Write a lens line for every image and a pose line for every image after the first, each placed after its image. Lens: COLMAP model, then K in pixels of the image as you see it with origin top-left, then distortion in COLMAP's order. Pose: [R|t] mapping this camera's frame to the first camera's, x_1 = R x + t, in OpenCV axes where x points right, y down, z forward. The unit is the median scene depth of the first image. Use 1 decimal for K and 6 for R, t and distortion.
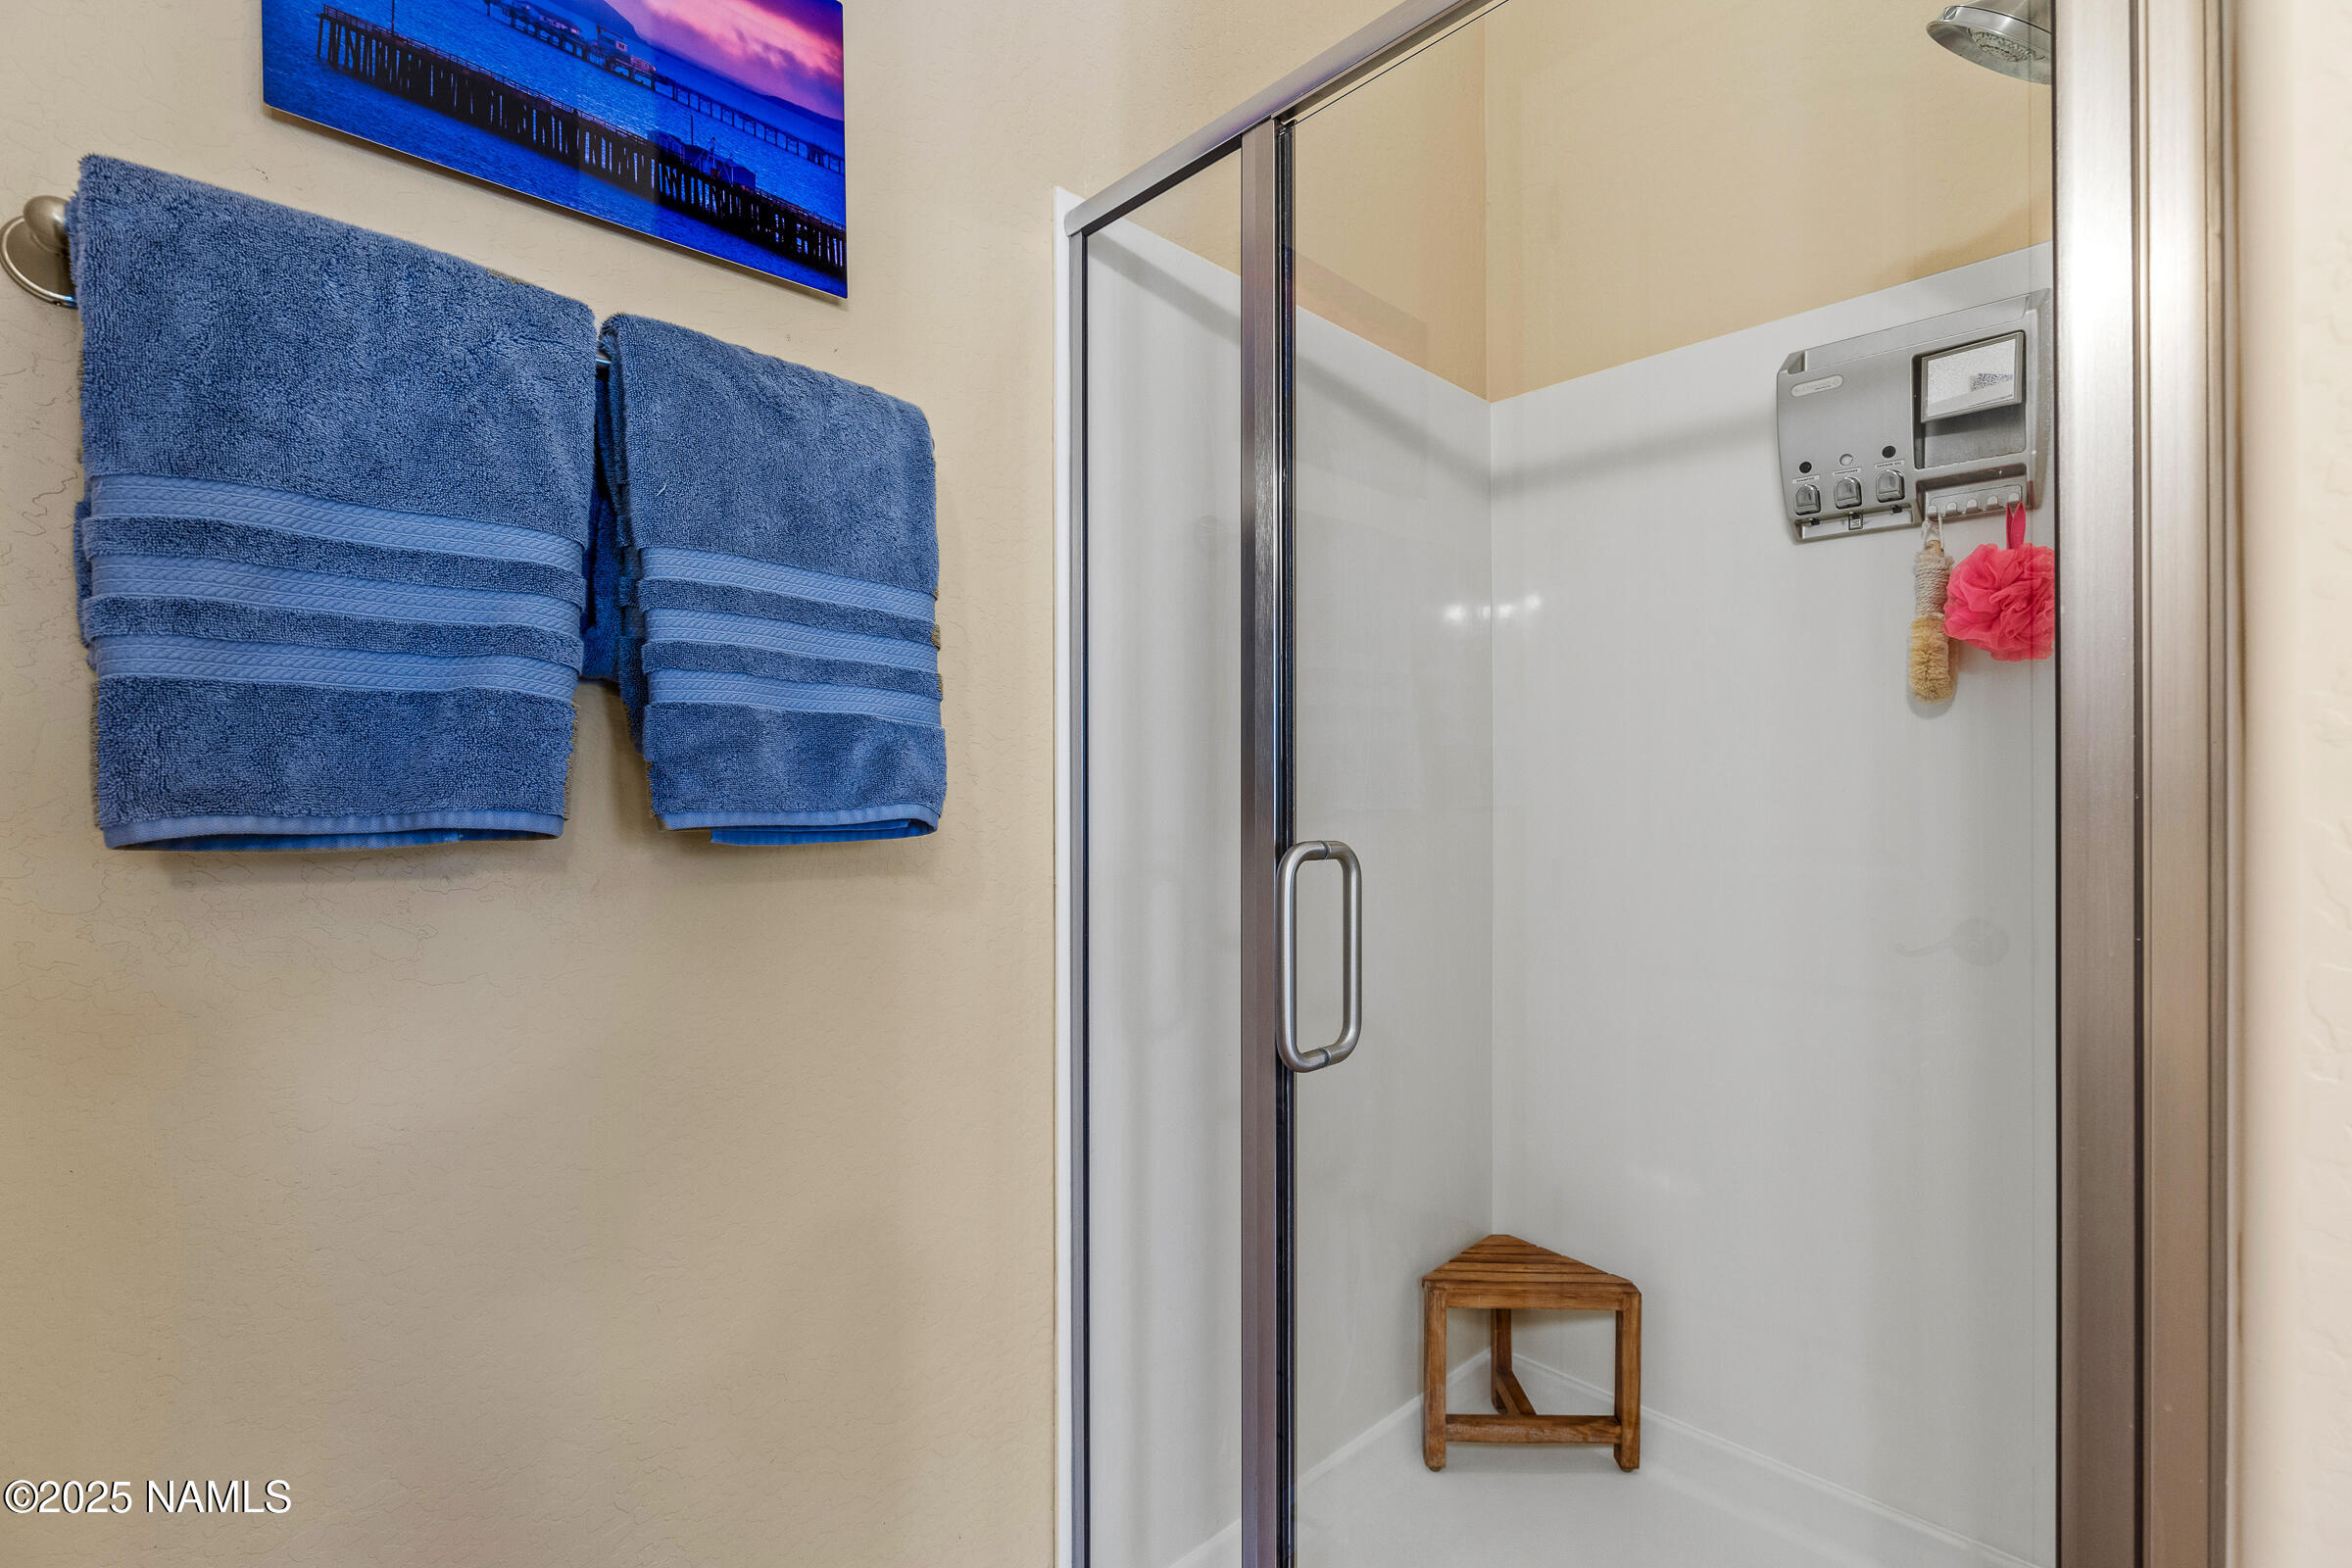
lens RADIAL K [[1051.3, 0, 1166.6], [0, 1051.3, 790.2], [0, 0, 1]] dist [-0.001207, 0.000754]
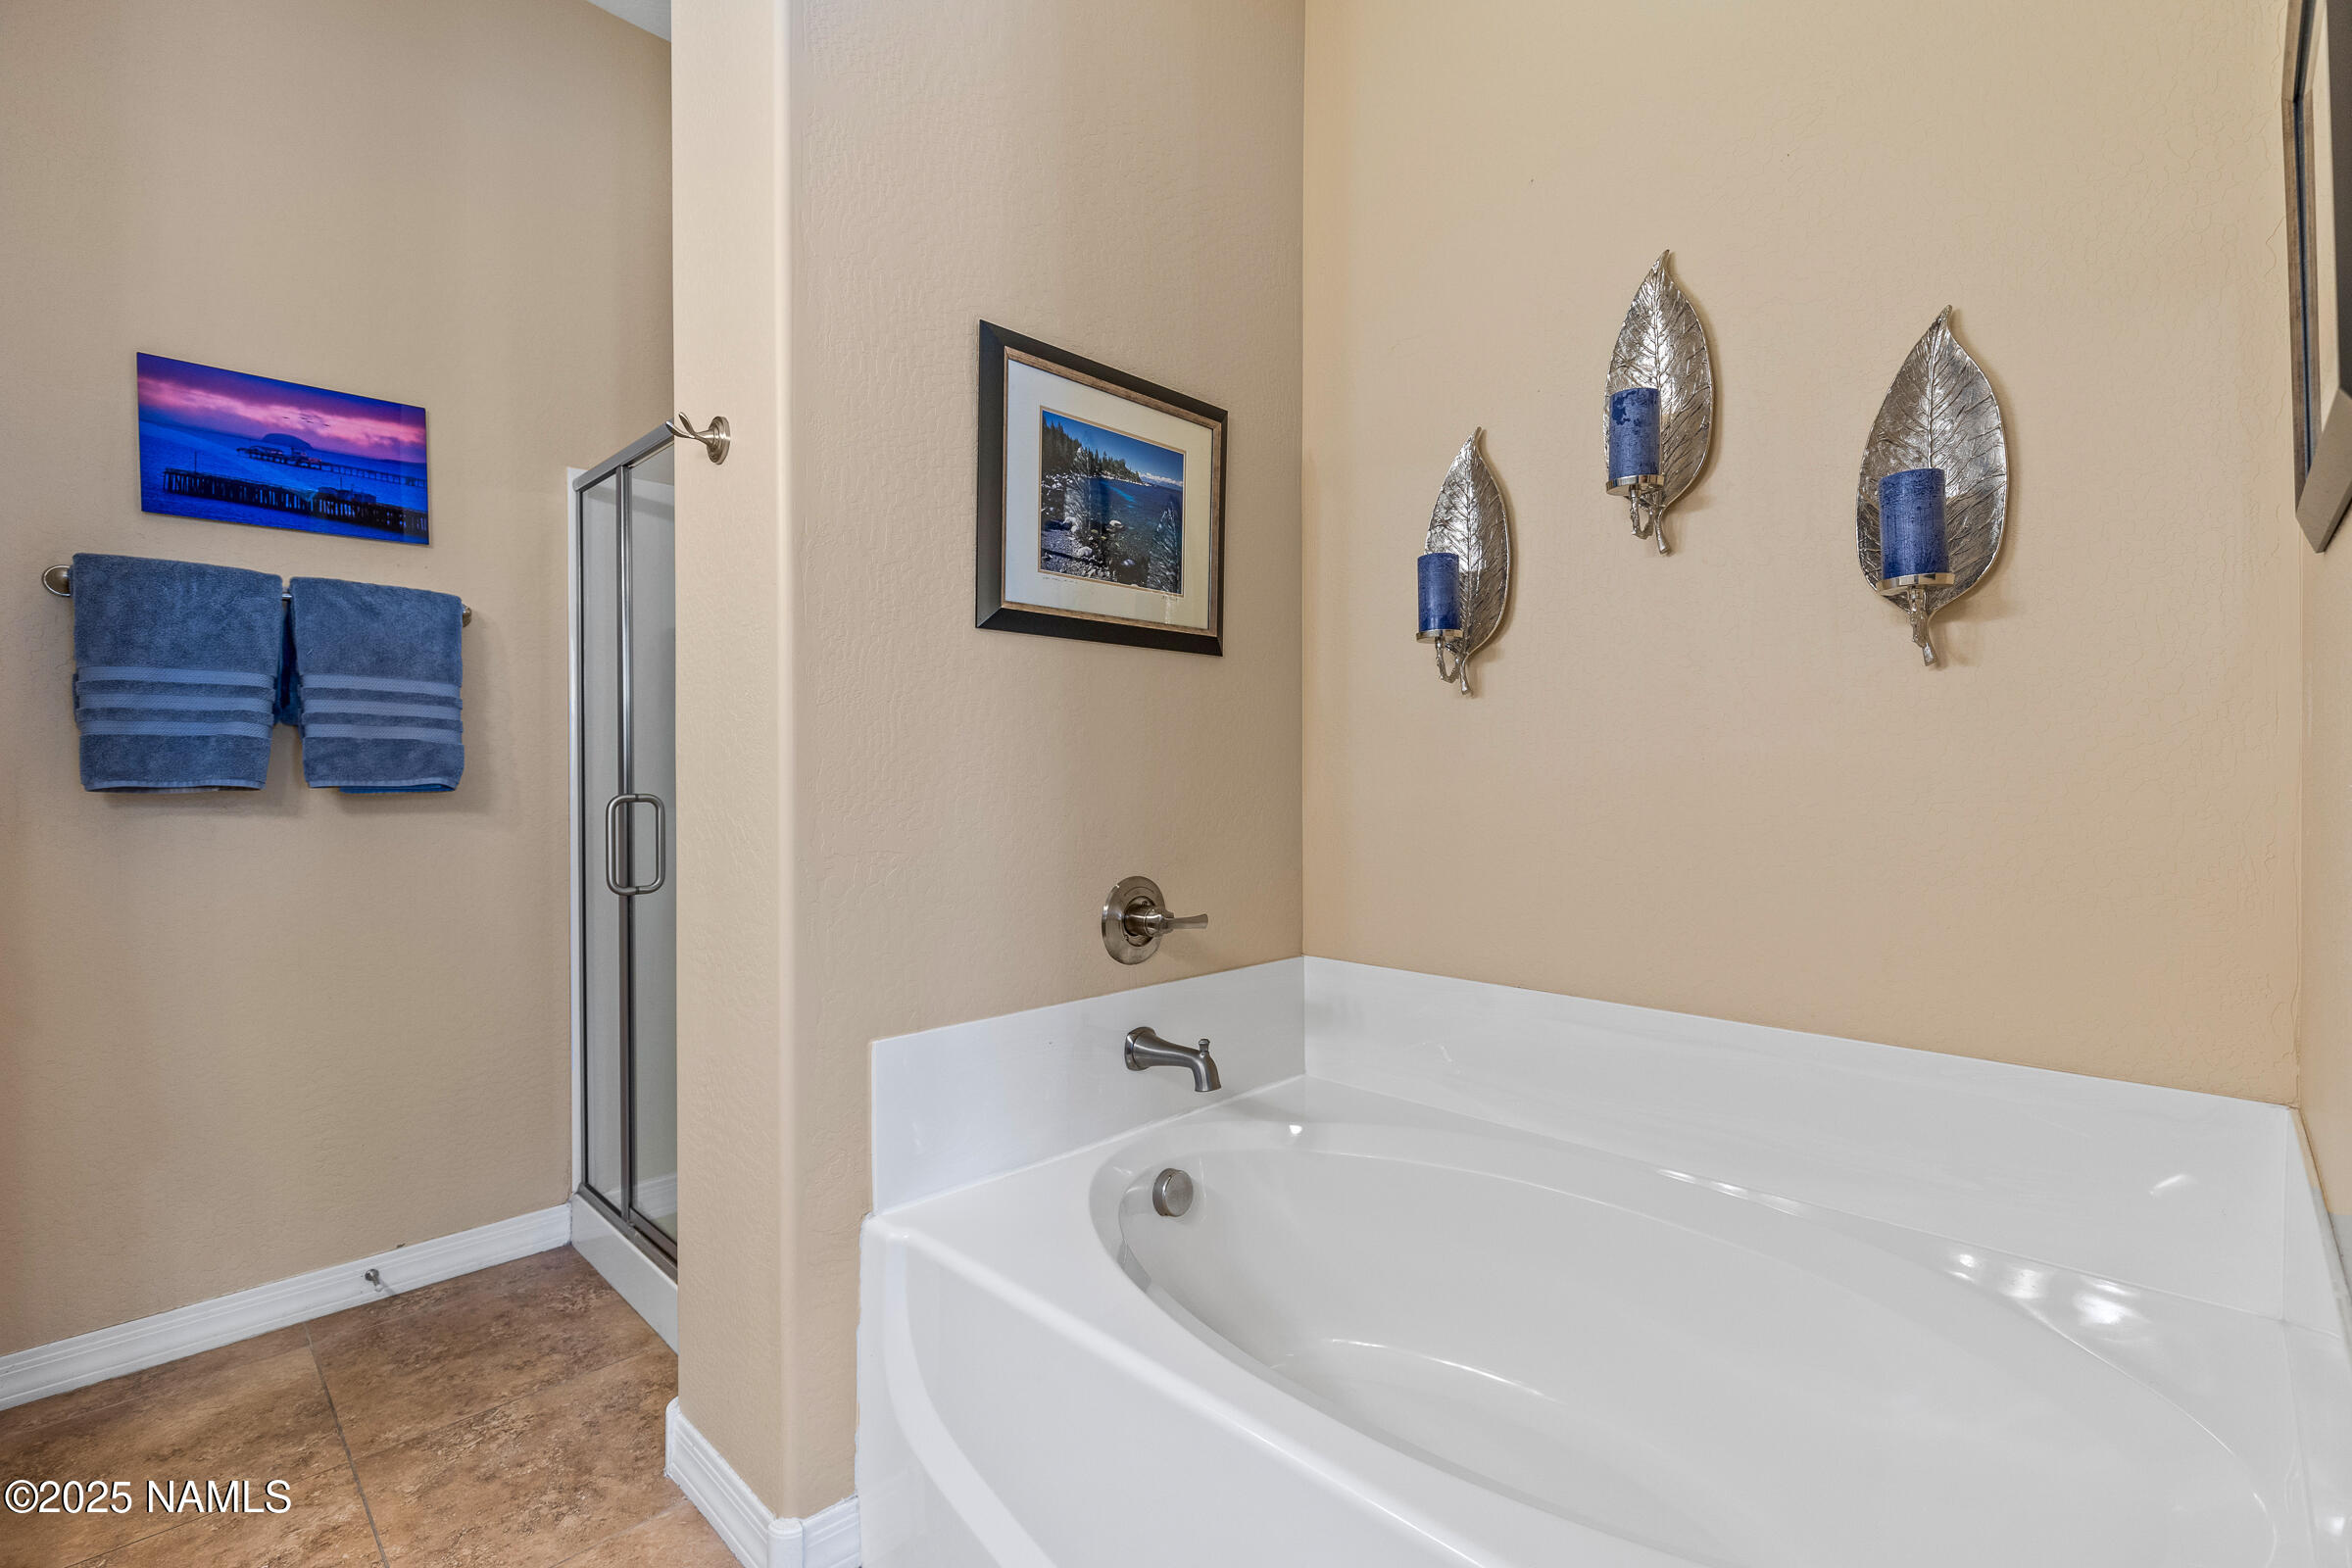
lens RADIAL K [[1051.3, 0, 1181.9], [0, 1051.3, 782.6], [0, 0, 1]] dist [-0.001207, 0.000754]
pose [[0.999590, -0.007466, 0.027652, 1.573676], [0.007291, 0.999953, 0.006439, 0.026159], [-0.027699, -0.006235, 0.999597, -1.611243]]
